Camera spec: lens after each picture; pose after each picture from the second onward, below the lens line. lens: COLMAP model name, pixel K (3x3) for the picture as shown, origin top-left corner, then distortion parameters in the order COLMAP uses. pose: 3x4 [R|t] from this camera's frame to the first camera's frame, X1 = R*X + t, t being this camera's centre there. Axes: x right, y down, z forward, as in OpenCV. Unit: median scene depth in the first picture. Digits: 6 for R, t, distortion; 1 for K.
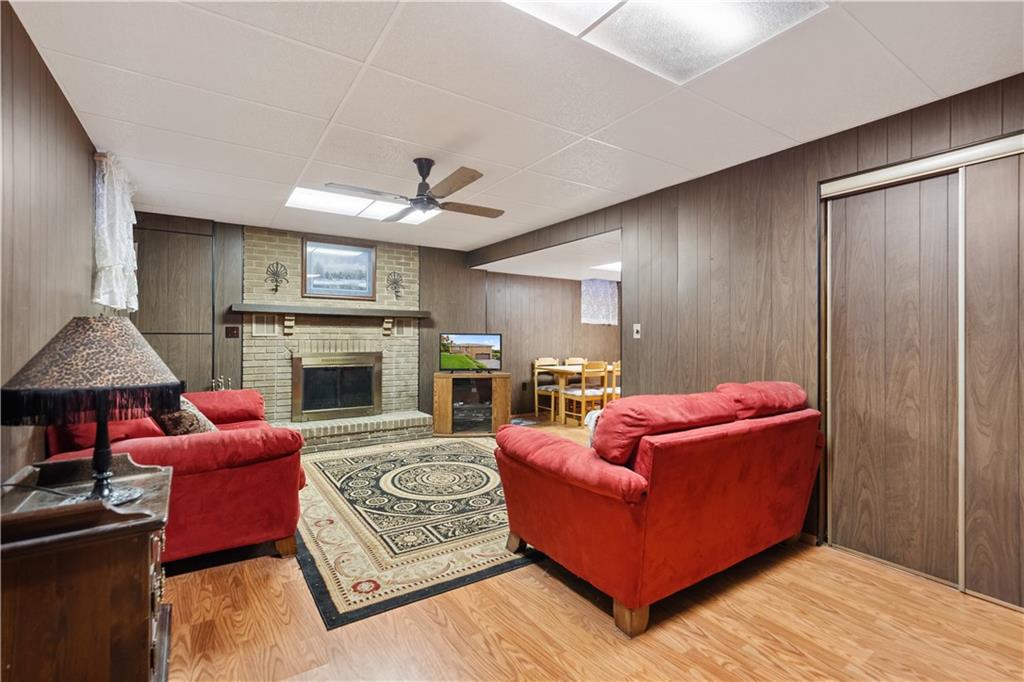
lens RADIAL K [[467.2, 0, 508.3], [0, 467.2, 328.6], [0, 0, 1]] dist [-0.000978, 0.000158]
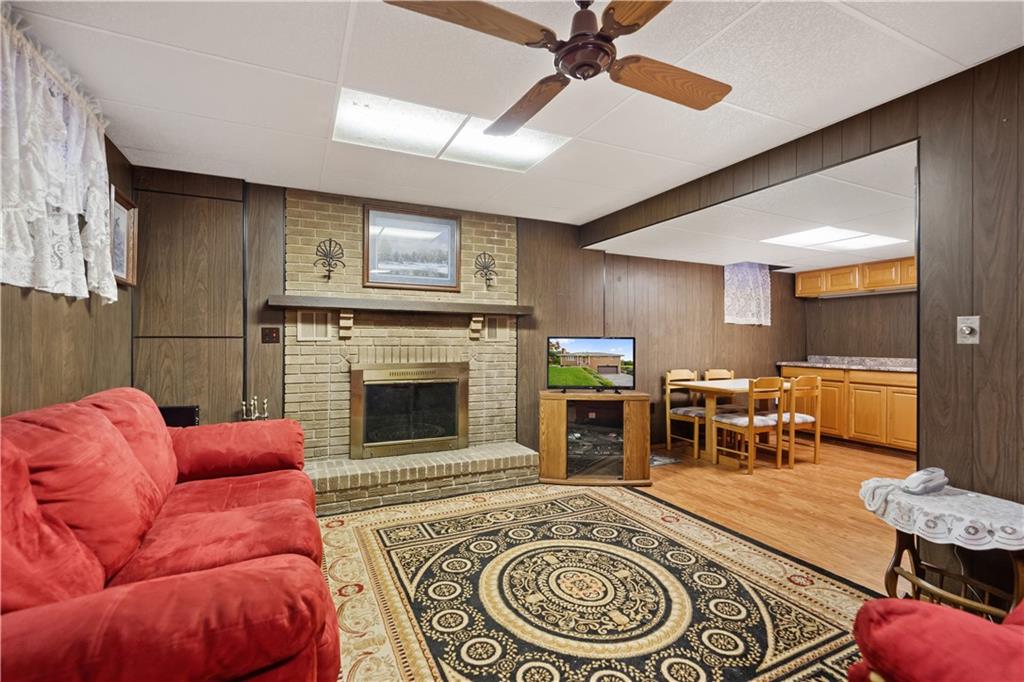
lens RADIAL K [[467.2, 0, 508.3], [0, 467.2, 328.6], [0, 0, 1]] dist [-0.000978, 0.000158]
pose [[0.989571, -0.004787, -0.143968, -0.106741], [0.003345, 0.999942, -0.010260, 0.005286], [0.144009, 0.009671, 0.989529, 0.294062]]
